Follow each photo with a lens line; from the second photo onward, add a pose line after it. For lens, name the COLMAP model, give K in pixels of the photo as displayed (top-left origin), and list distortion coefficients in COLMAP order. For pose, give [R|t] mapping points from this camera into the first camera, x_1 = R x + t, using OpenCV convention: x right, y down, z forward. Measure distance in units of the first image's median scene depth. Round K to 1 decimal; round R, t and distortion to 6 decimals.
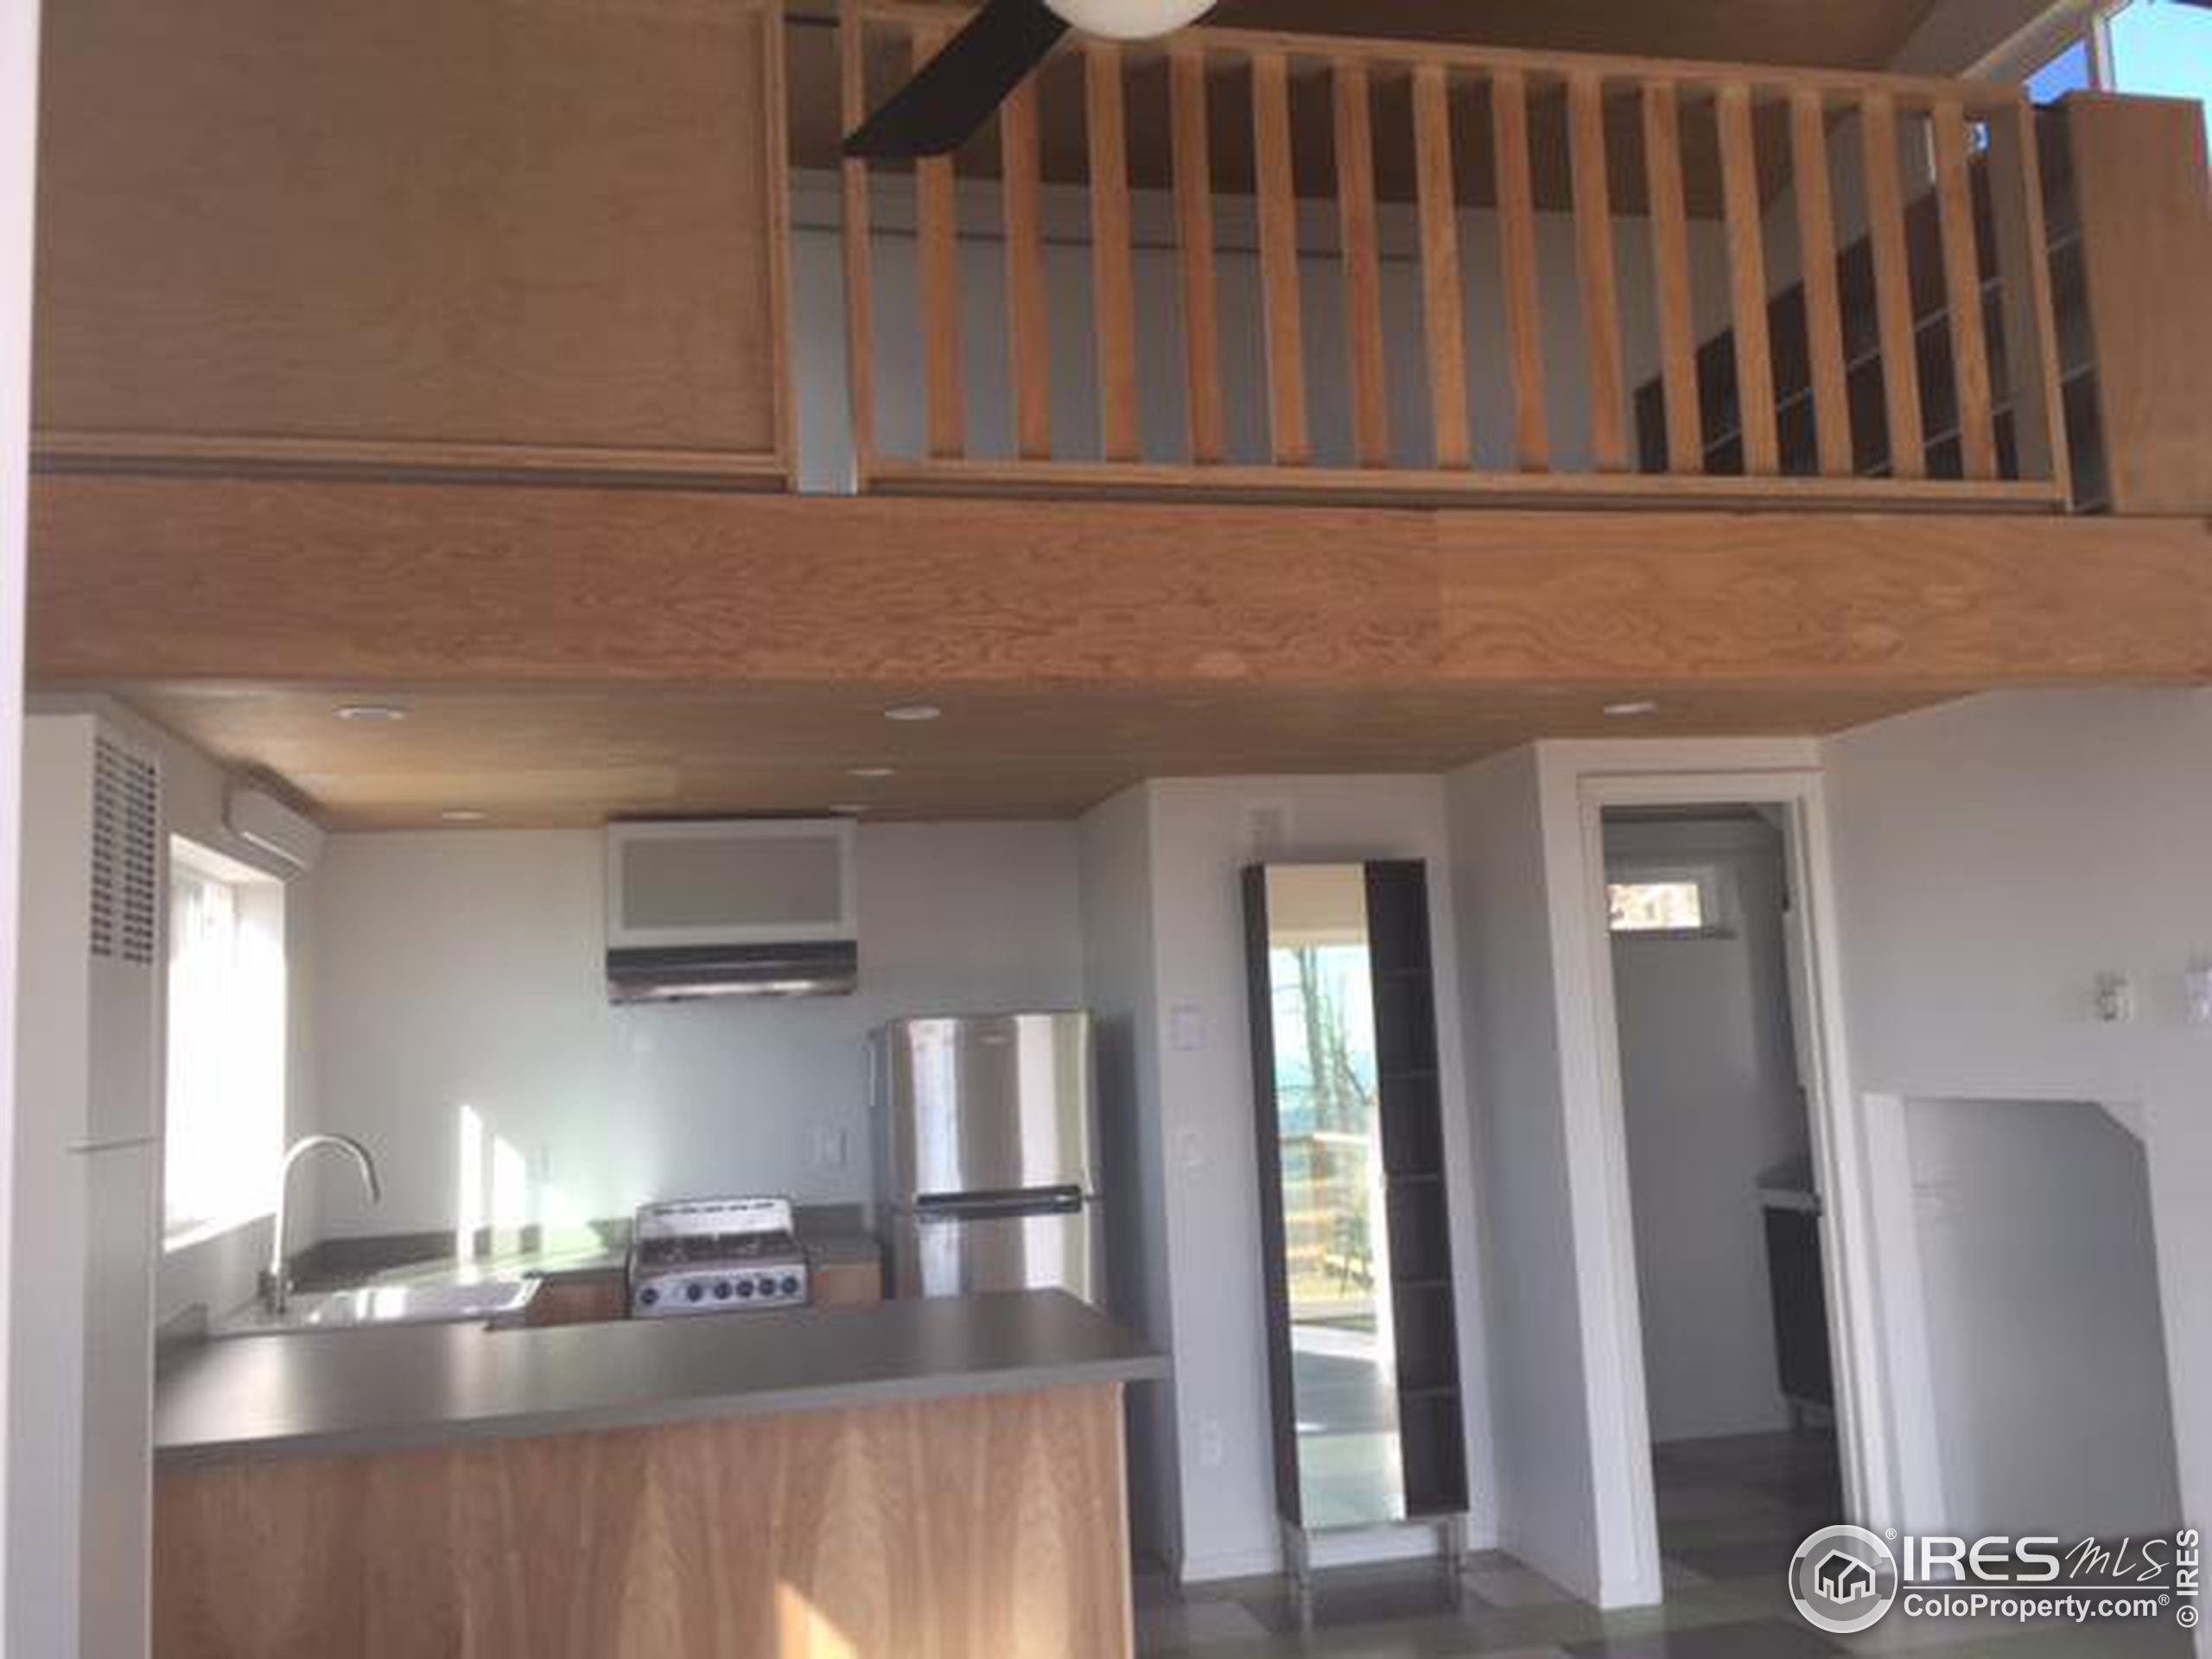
lens RADIAL K [[1876.5, 0, 1106.0], [0, 1876.5, 829.5], [0, 0, 1]] dist [0.087628, -0.108077]
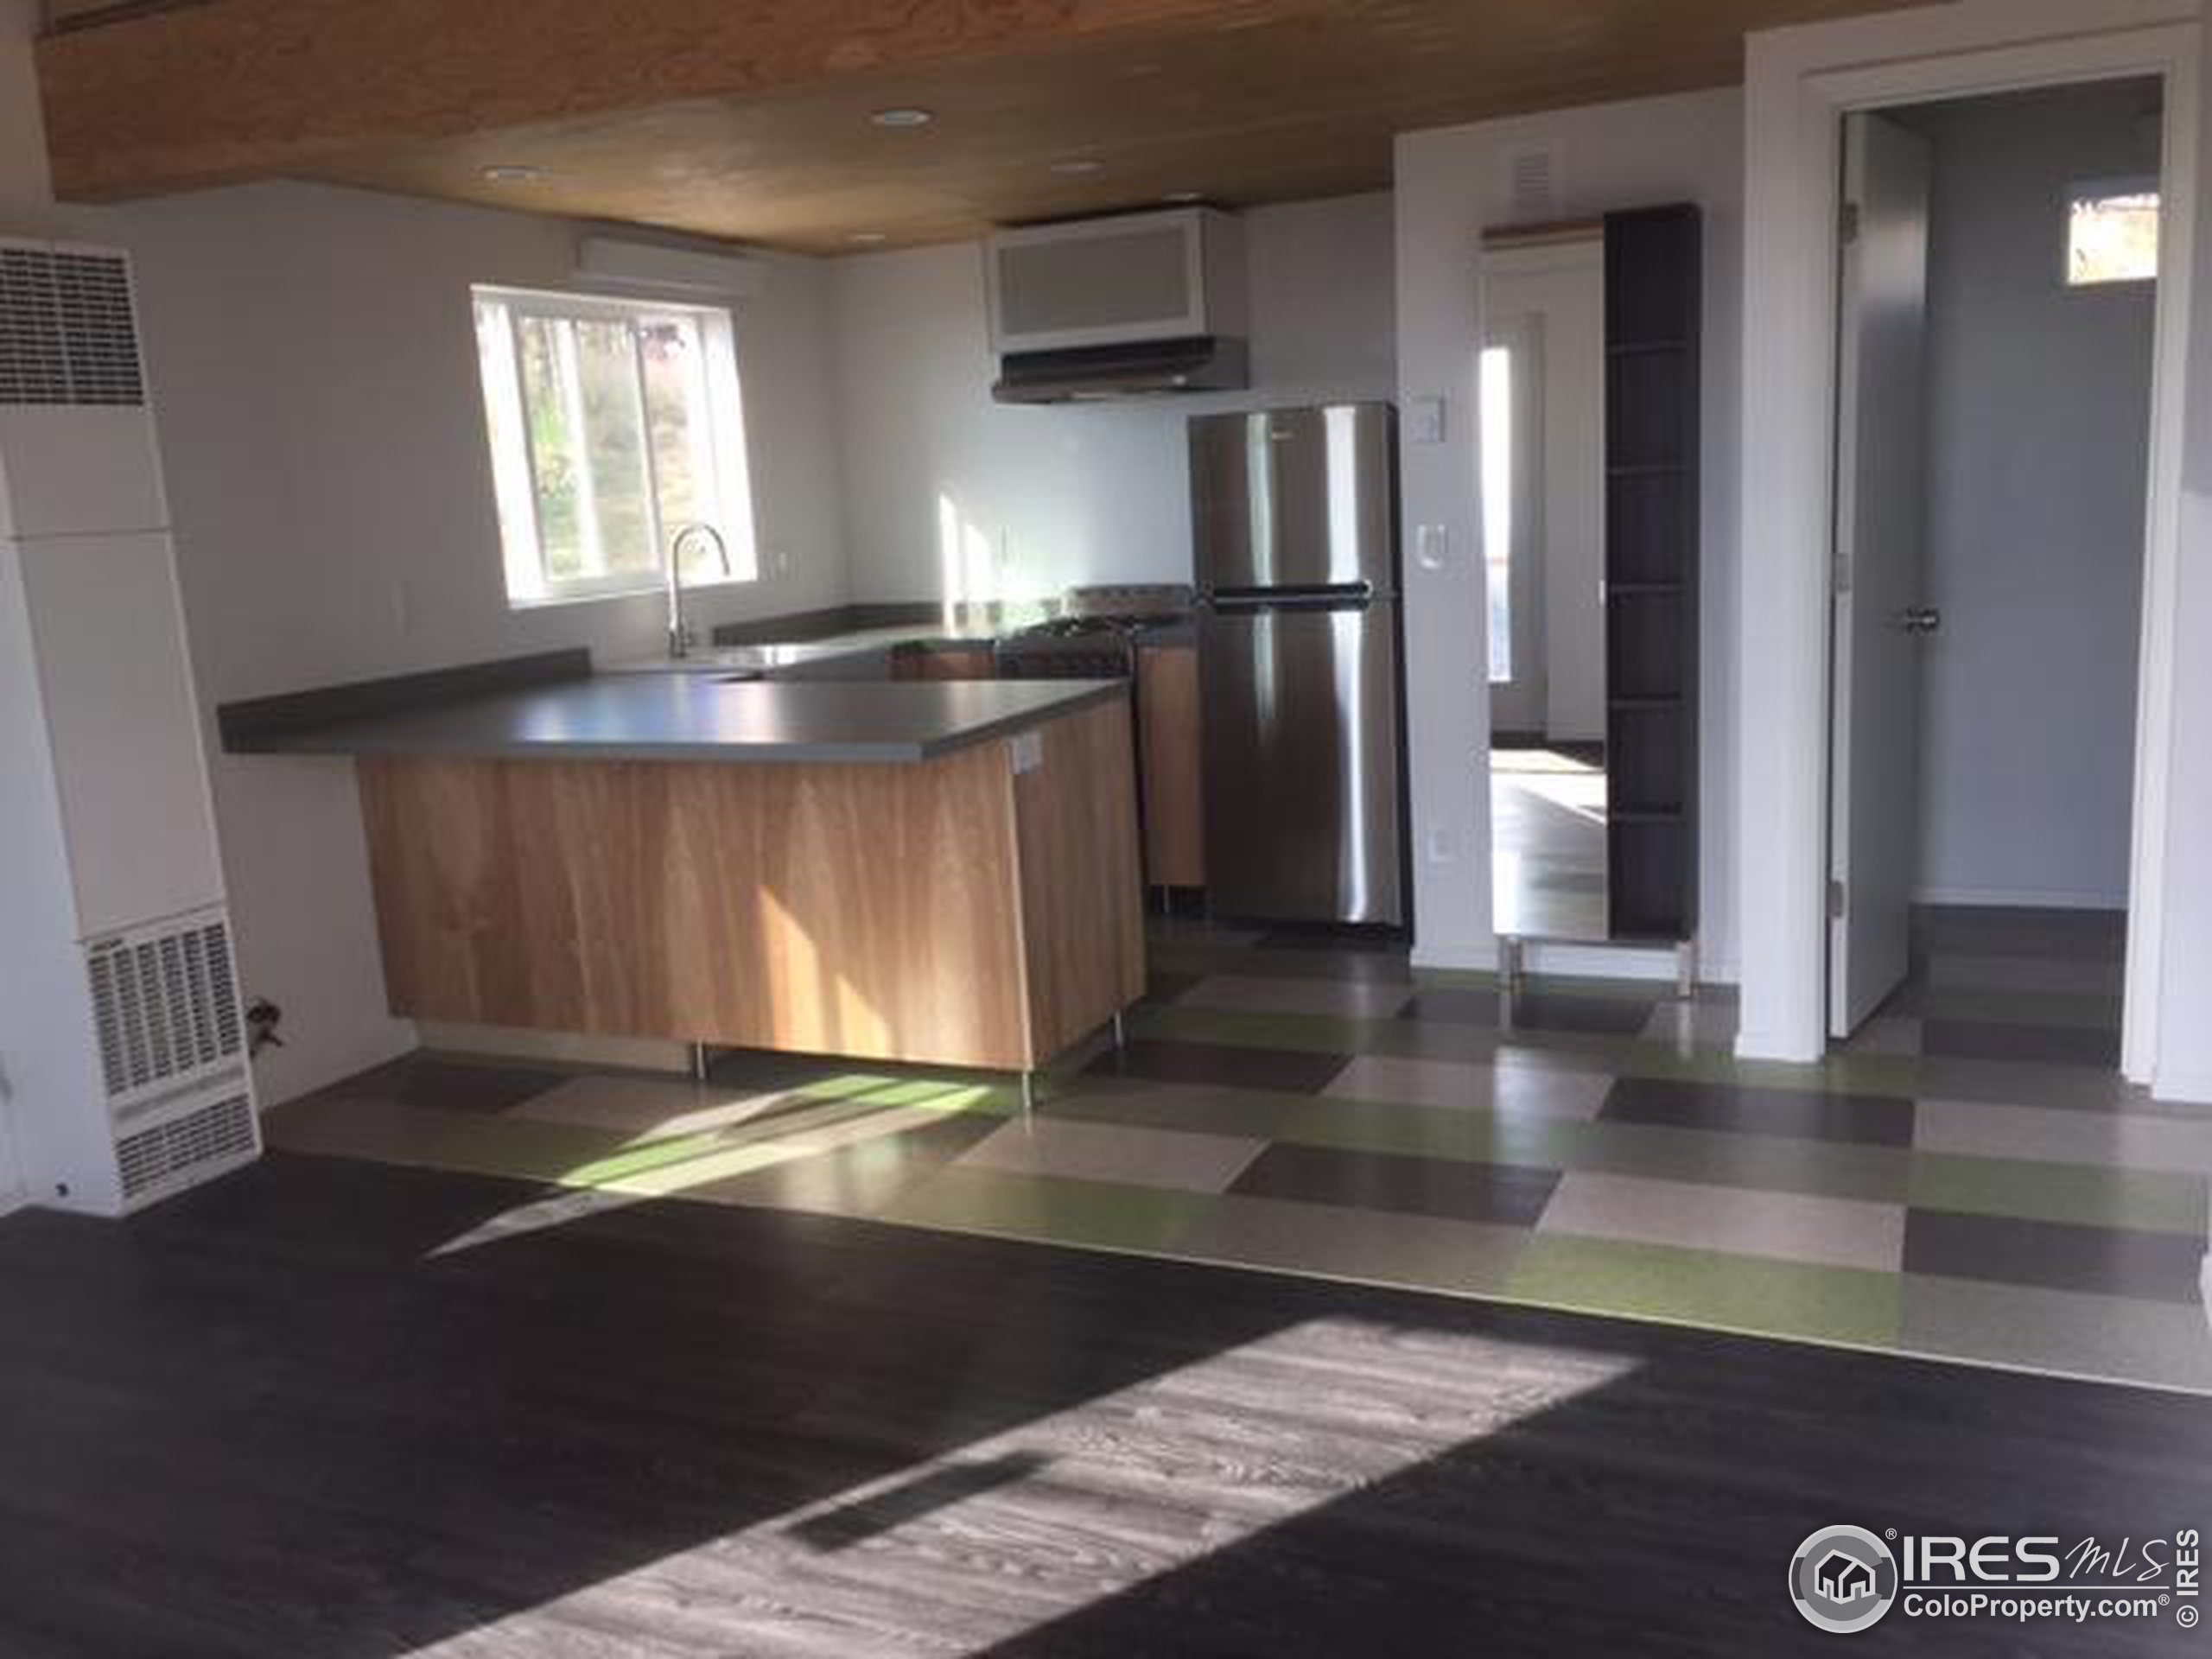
lens RADIAL K [[1876.5, 0, 1106.0], [0, 1876.5, 829.5], [0, 0, 1]] dist [0.087628, -0.108077]
pose [[0.797387, 0.111056, -0.593161, 0.628395], [0.088189, 0.950924, 0.296591, 0.009510], [0.596989, -0.288809, 0.748461, 0.191045]]
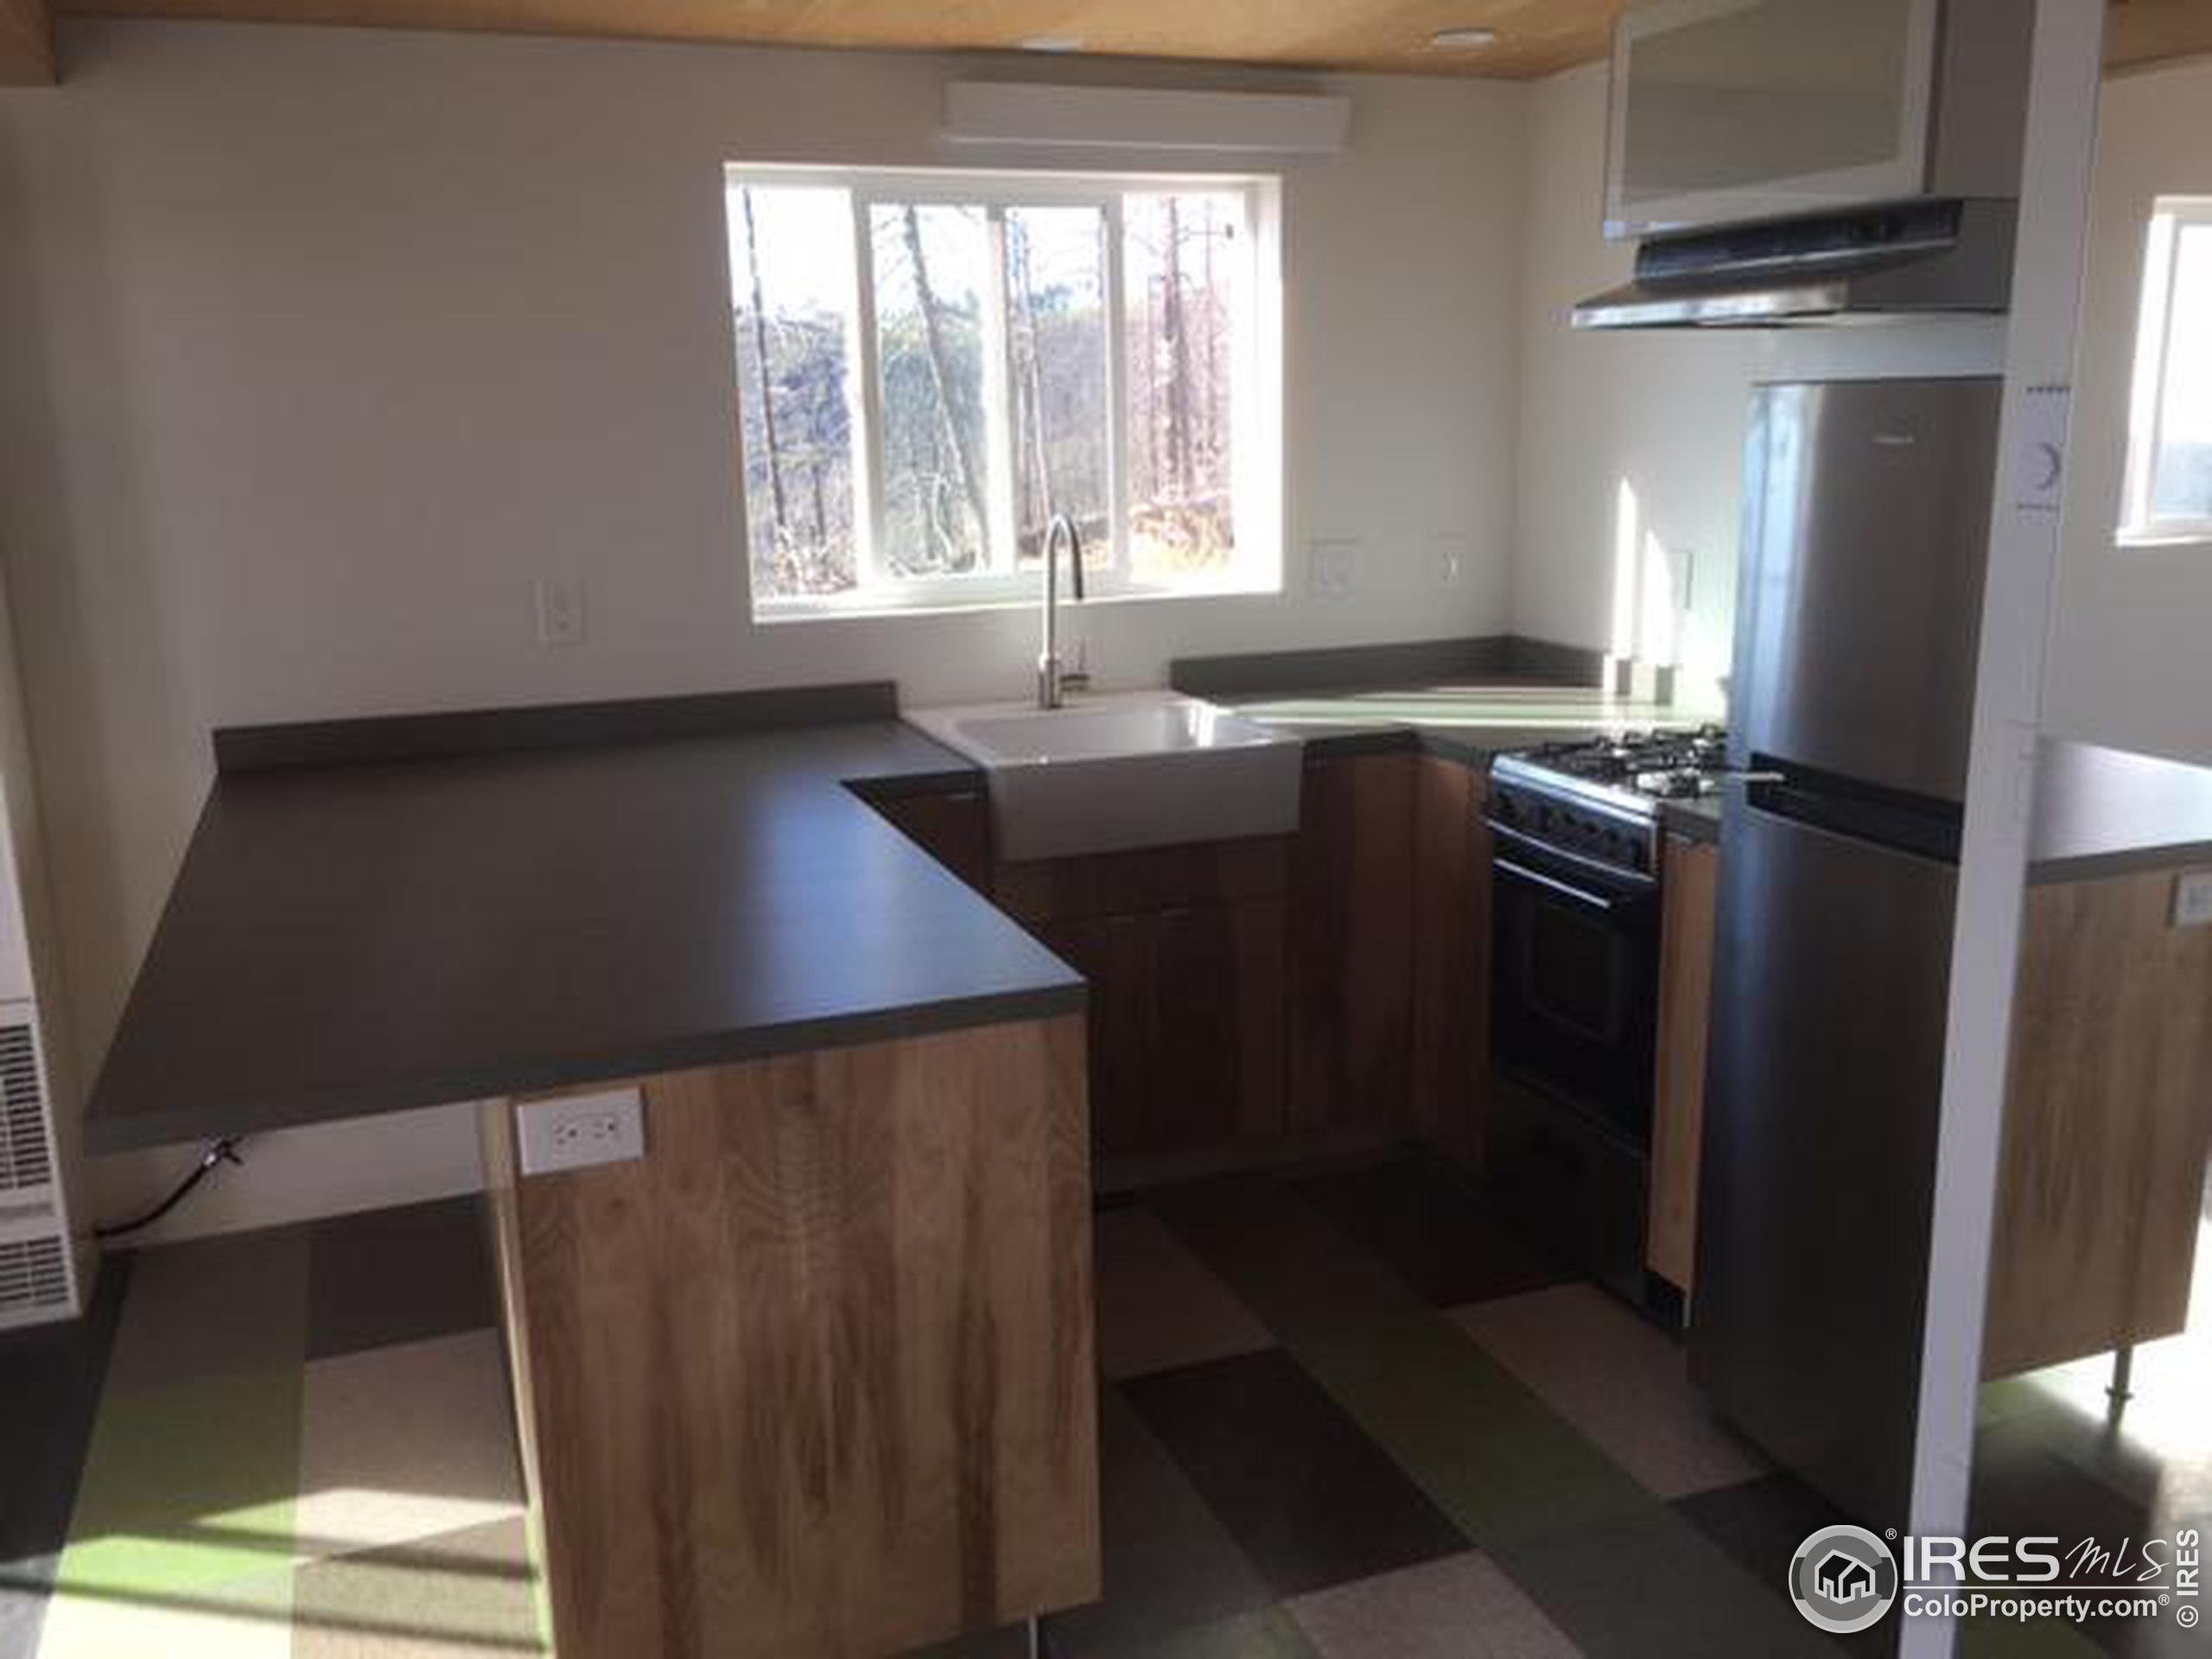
lens RADIAL K [[1876.5, 0, 1106.0], [0, 1876.5, 829.5], [0, 0, 1]] dist [0.087628, -0.108077]
pose [[0.142149, 0.264008, -0.953988, 0.456697], [0.122318, 0.951703, 0.281602, 0.069942], [0.982259, -0.156719, 0.102990, 1.012098]]
